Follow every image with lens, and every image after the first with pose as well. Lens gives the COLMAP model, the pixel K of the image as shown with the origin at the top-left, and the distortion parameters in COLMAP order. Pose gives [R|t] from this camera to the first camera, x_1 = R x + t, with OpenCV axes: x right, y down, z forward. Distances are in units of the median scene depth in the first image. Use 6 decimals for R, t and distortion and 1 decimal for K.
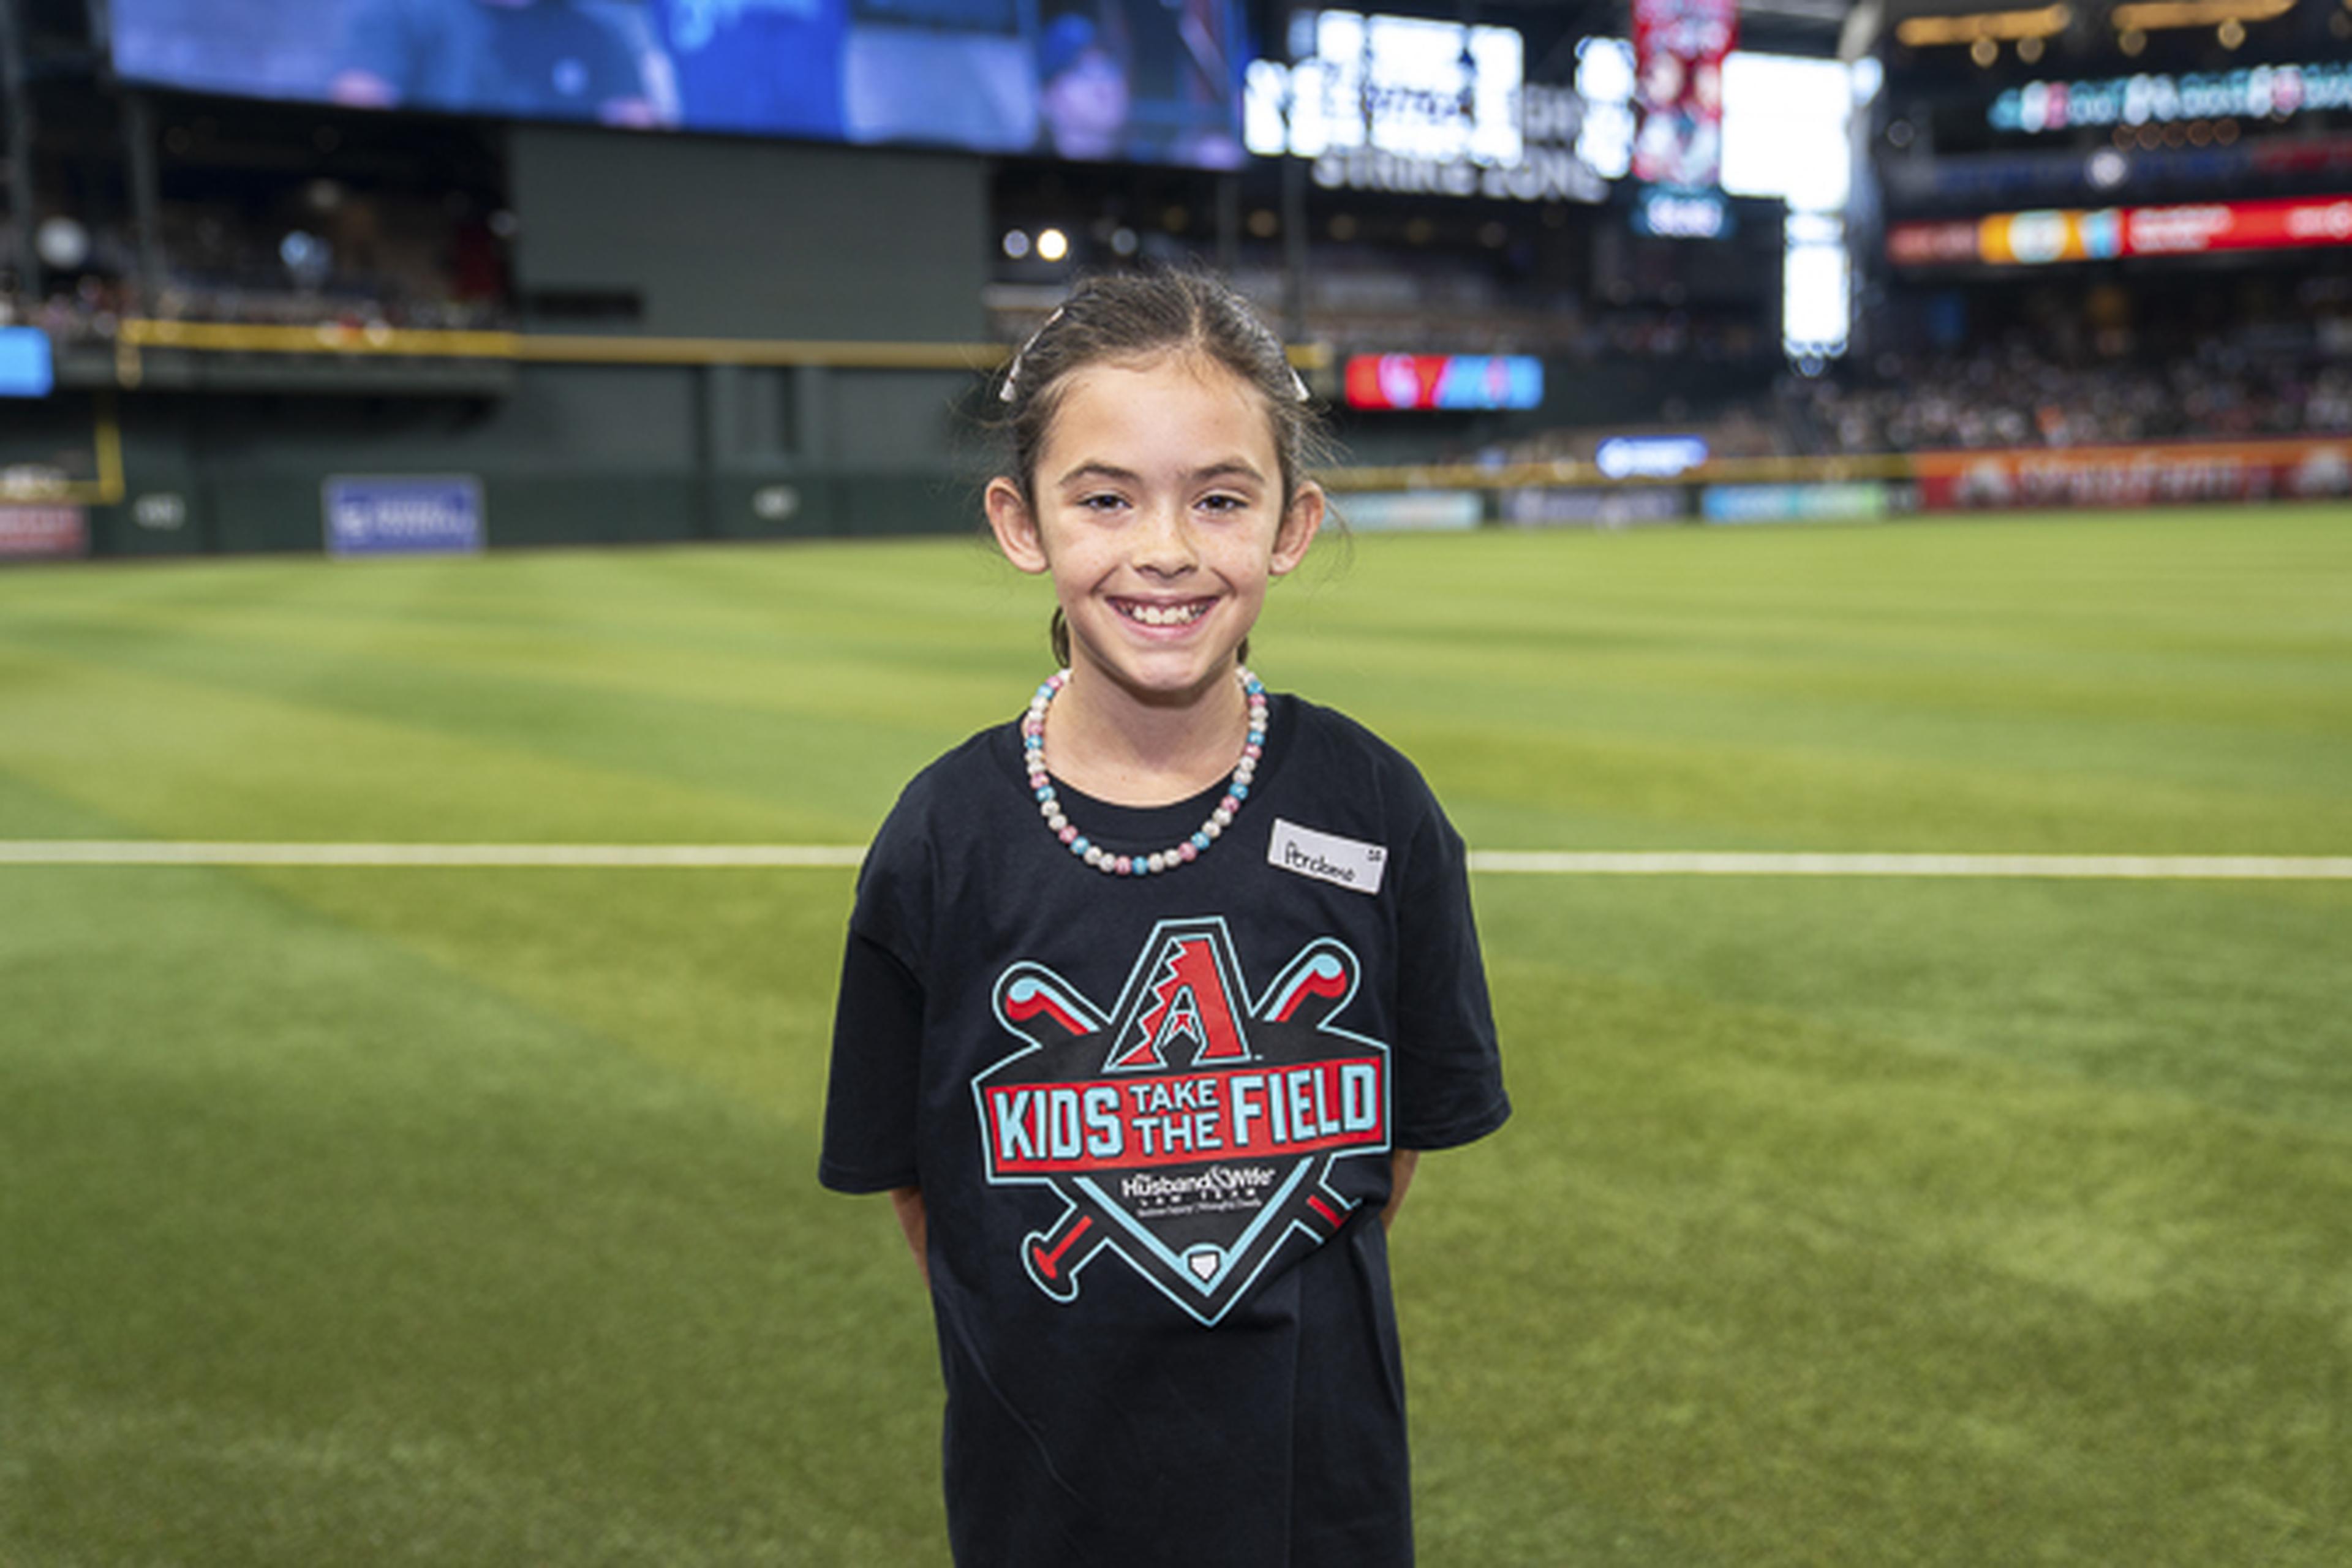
lens RADIAL K [[2526.8, 0, 1176.0], [0, 2526.8, 784.0], [0, 0, 1]] dist [0.014124, 0.248711]
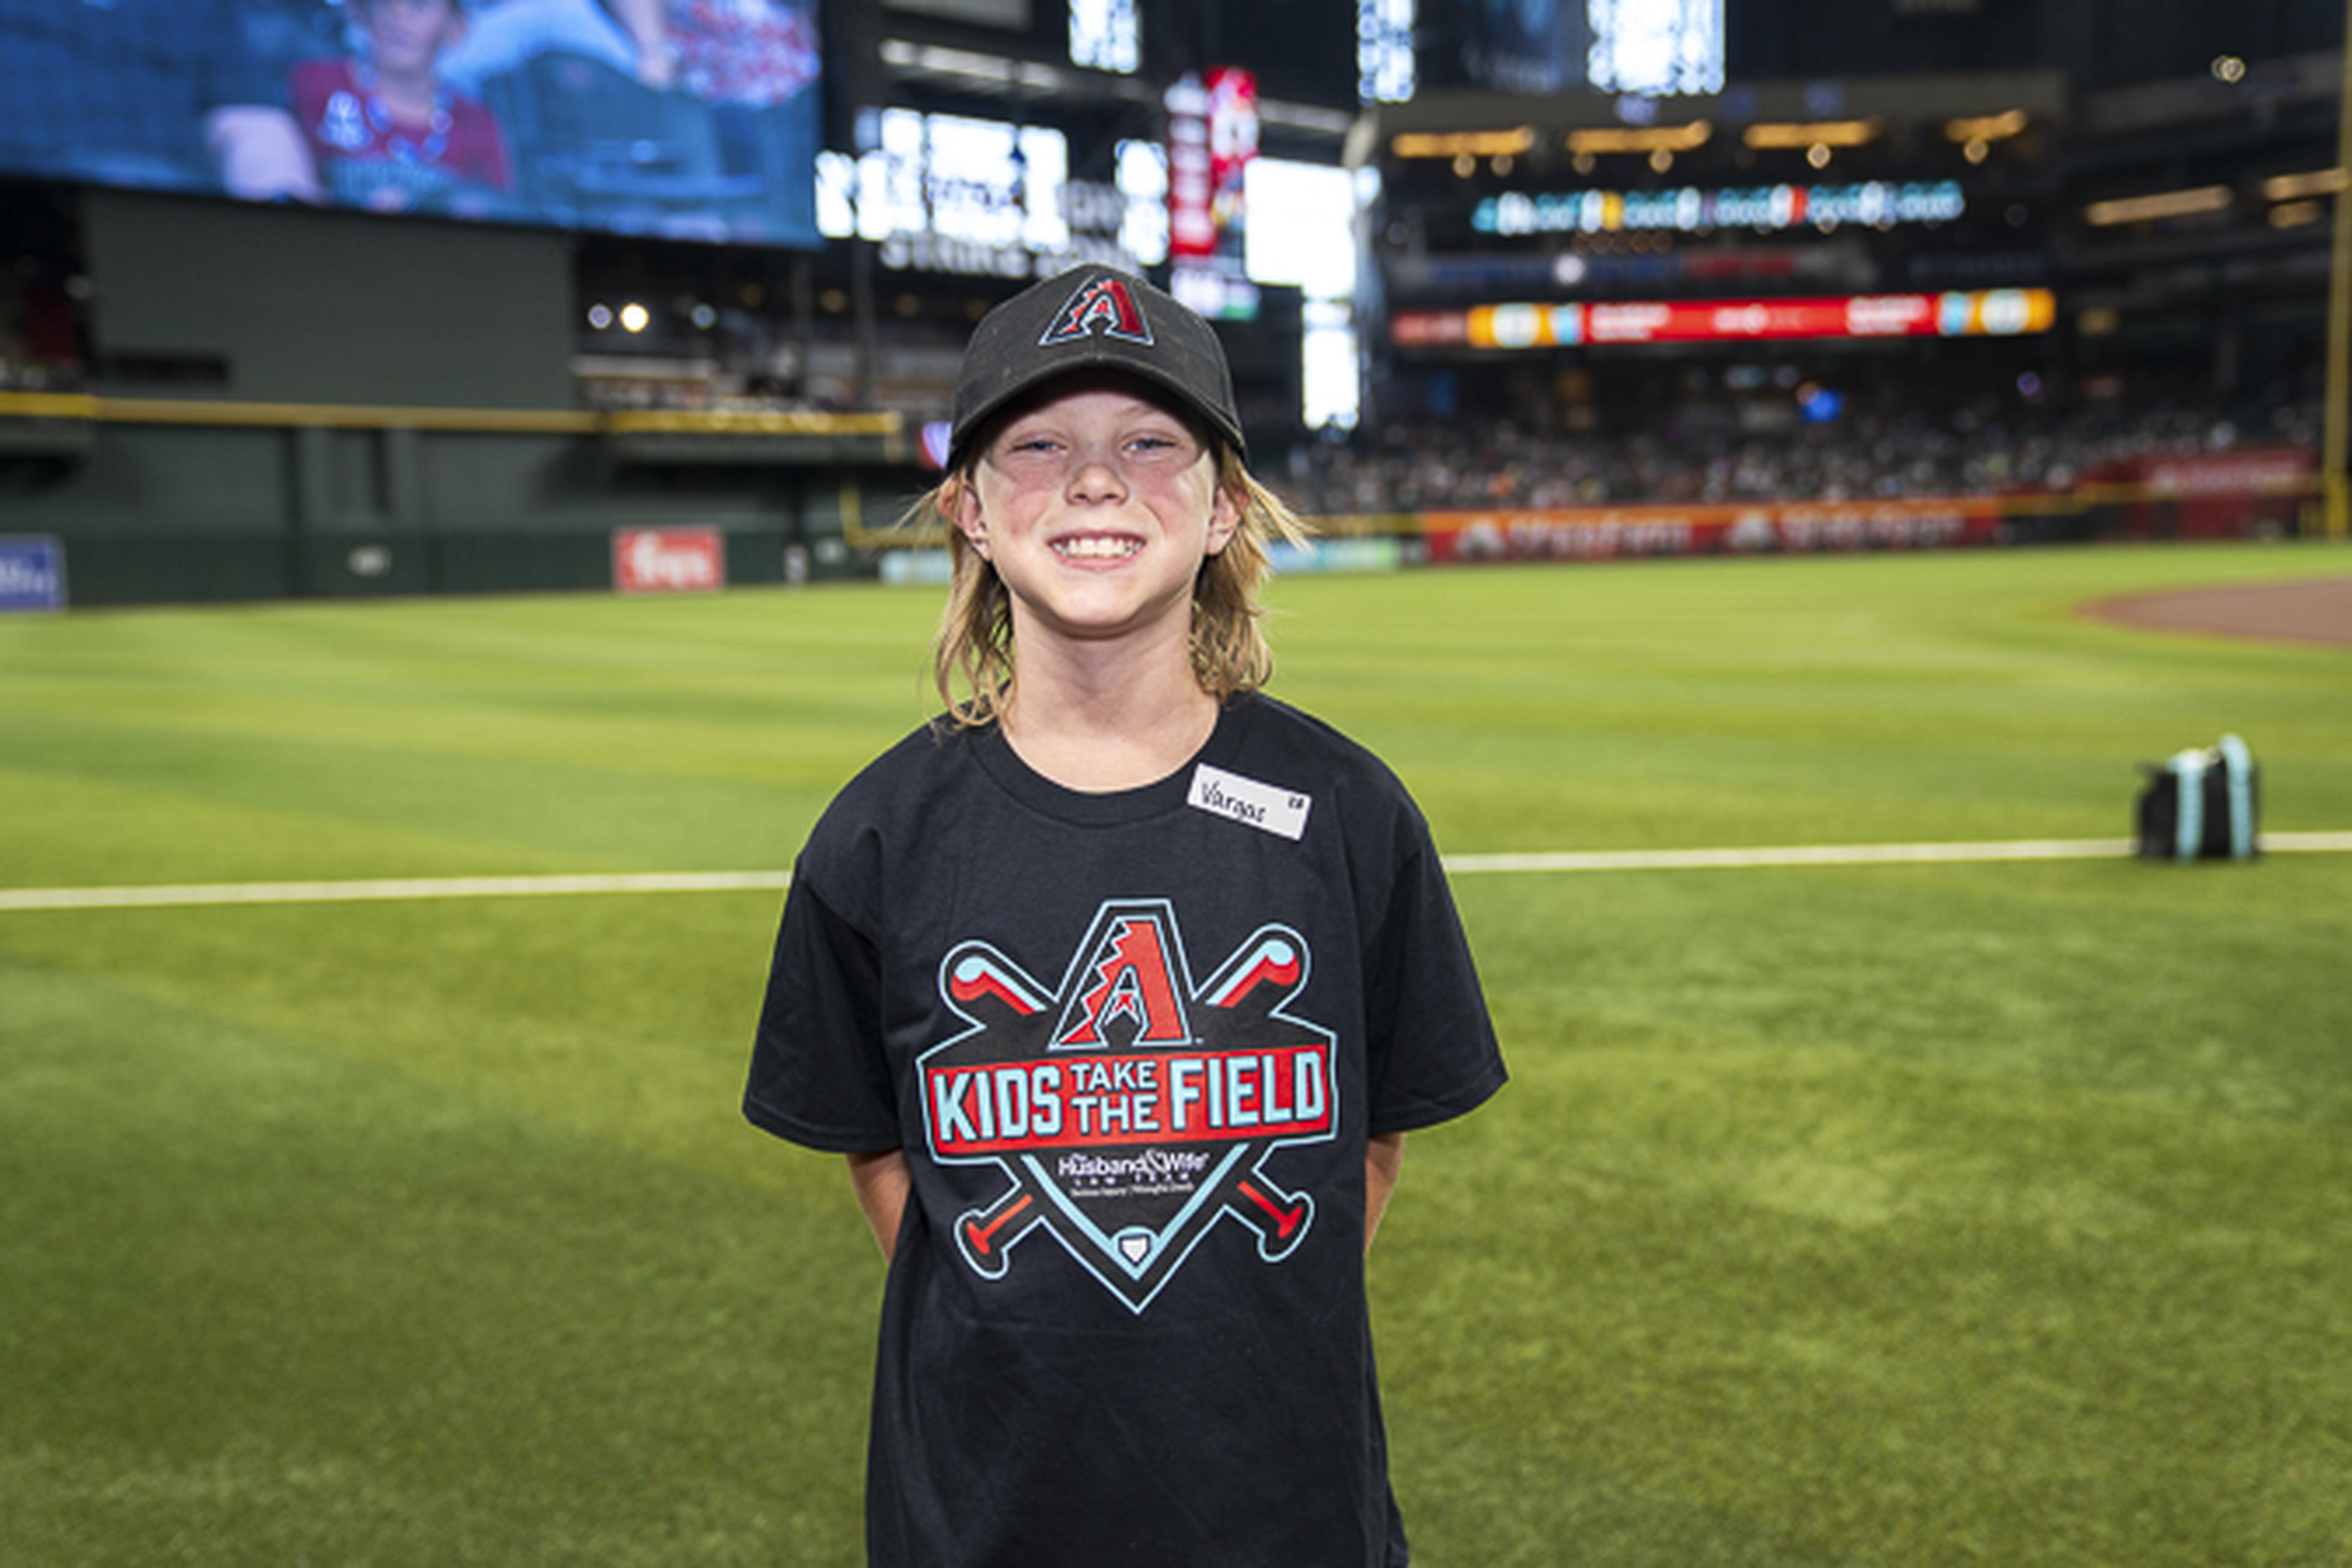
lens RADIAL K [[2326.9, 0, 1176.0], [0, 2326.9, 784.0], [0, 0, 1]] dist [-0.026389, 0.212191]
pose [[0.983703, -0.022800, 0.178350, -0.079514], [0.025386, 0.999603, -0.012230, 0.009049], [-0.178000, 0.016558, 0.983891, 0.028159]]
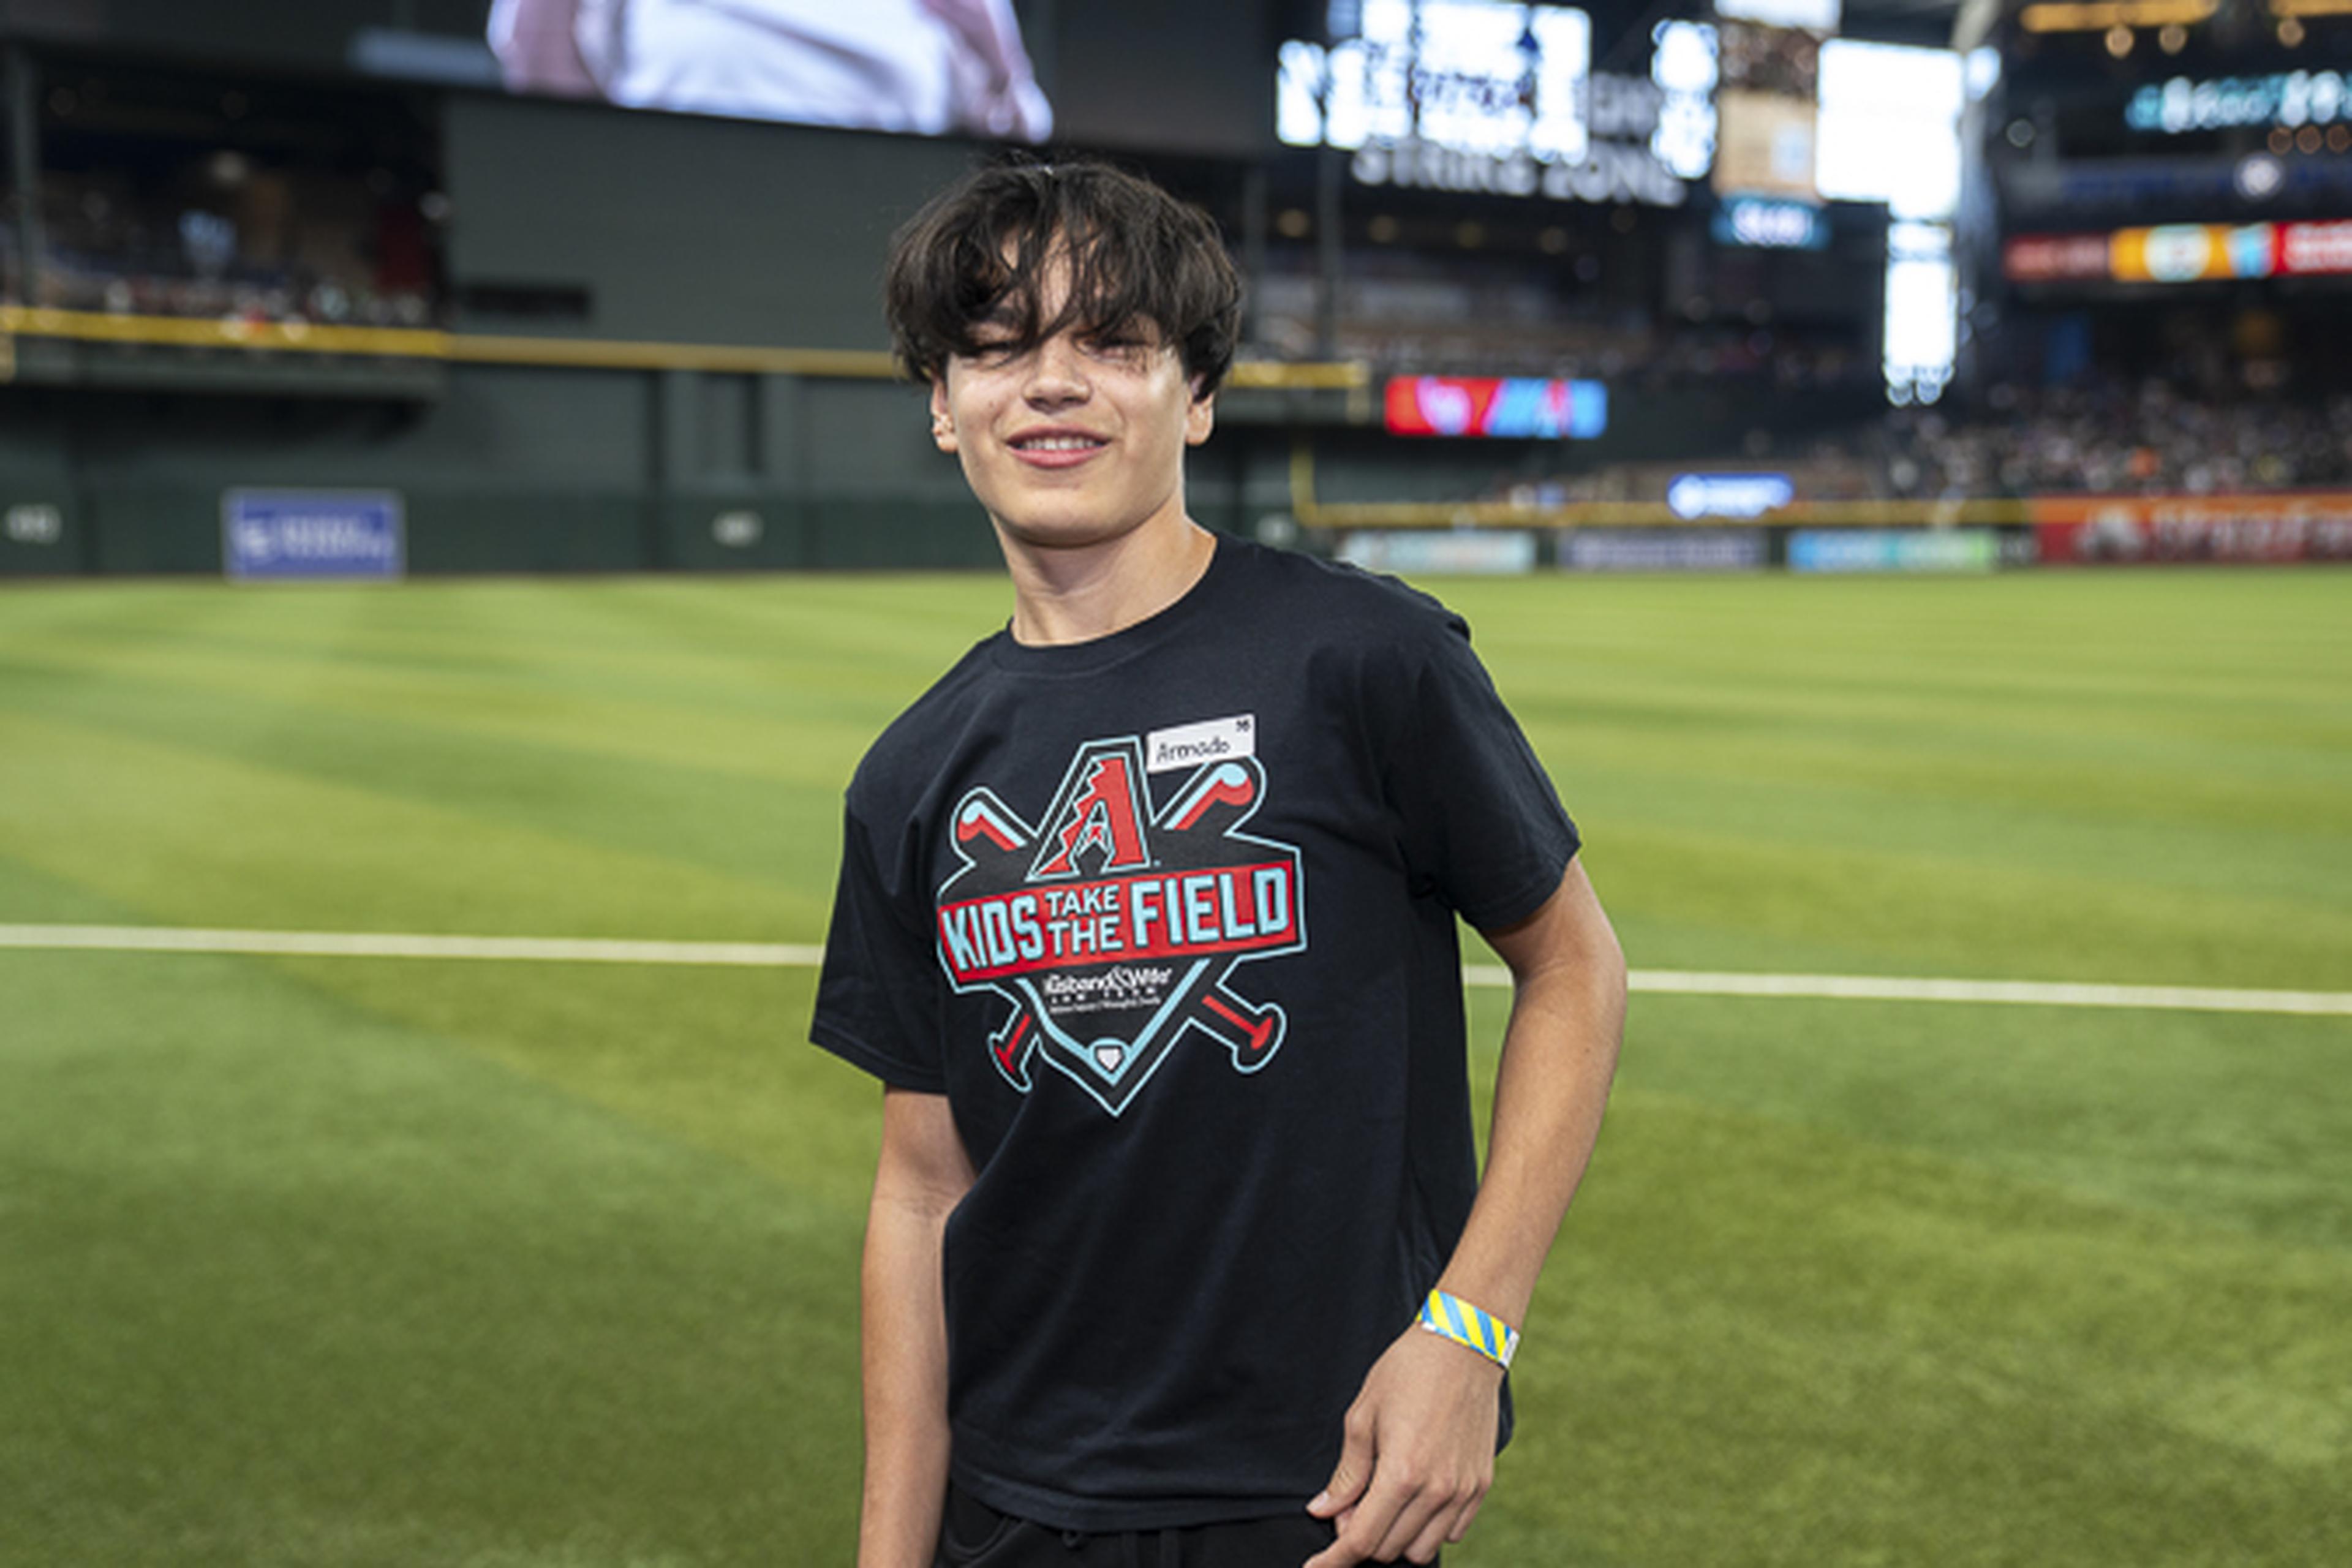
lens RADIAL K [[2891.7, 0, 1176.0], [0, 2891.7, 784.0], [0, 0, 1]] dist [0.050177, 0.366664]
pose [[0.999795, 0.020237, 0.000010, -0.057812], [-0.020231, 0.999506, -0.024037, -0.020512], [-0.000496, 0.024032, 0.999711, -0.125722]]
